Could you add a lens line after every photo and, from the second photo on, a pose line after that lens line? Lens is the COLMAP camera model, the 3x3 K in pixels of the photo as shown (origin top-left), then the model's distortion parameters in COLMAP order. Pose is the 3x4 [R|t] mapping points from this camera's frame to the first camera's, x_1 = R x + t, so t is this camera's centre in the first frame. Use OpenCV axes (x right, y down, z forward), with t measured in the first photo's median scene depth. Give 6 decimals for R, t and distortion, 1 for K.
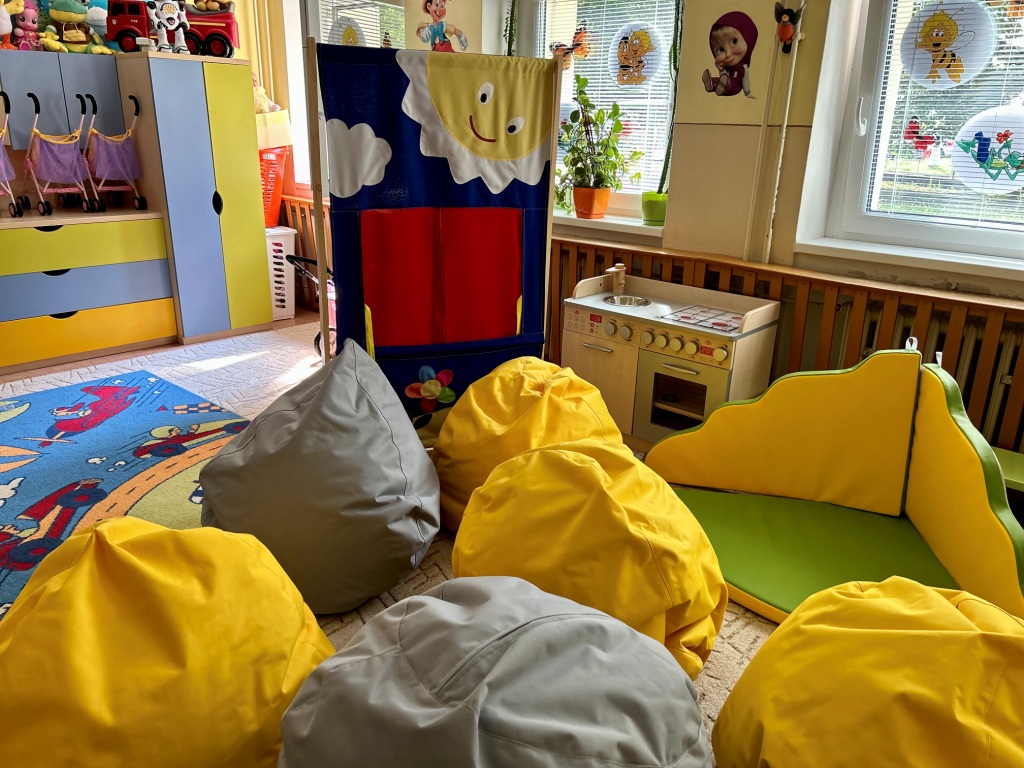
lens RADIAL K [[775.7, 0, 512.4], [0, 775.7, 382.5], [0, 0, 1]] dist [0.053478, -0.006238]
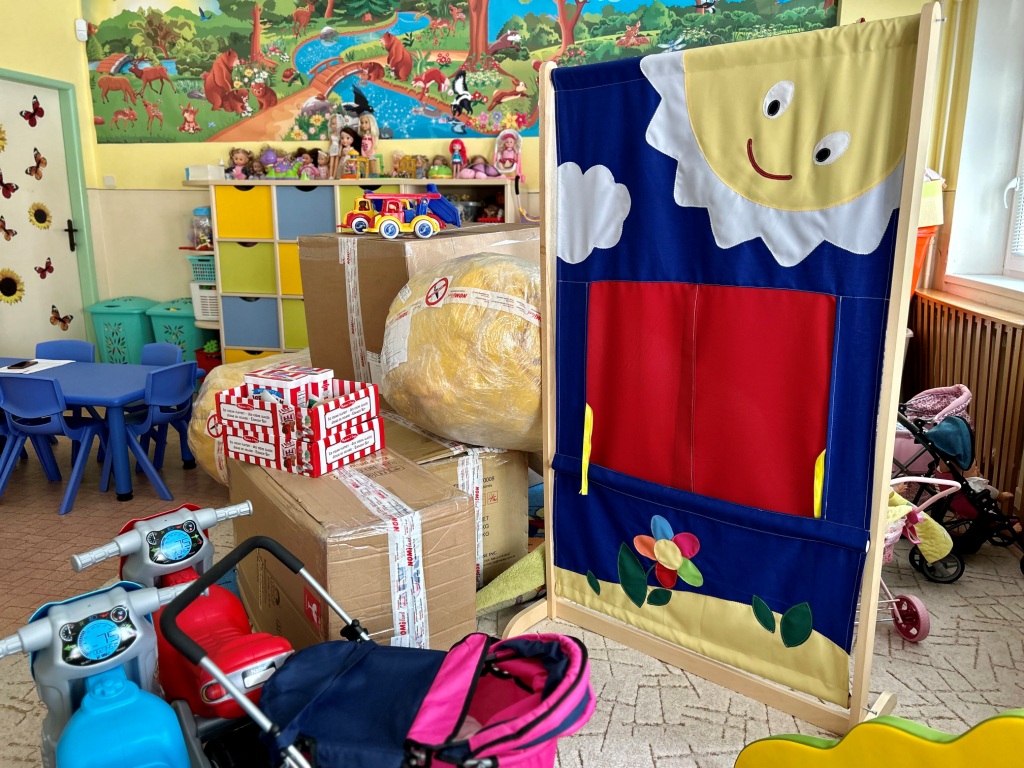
lens RADIAL K [[775.7, 0, 512.4], [0, 775.7, 382.5], [0, 0, 1]] dist [0.053478, -0.006238]
pose [[0.483450, 0.154178, -0.861687, 0.414487], [-0.266011, 0.963691, 0.023183, -0.122794], [0.833975, 0.218011, 0.506910, 0.574403]]
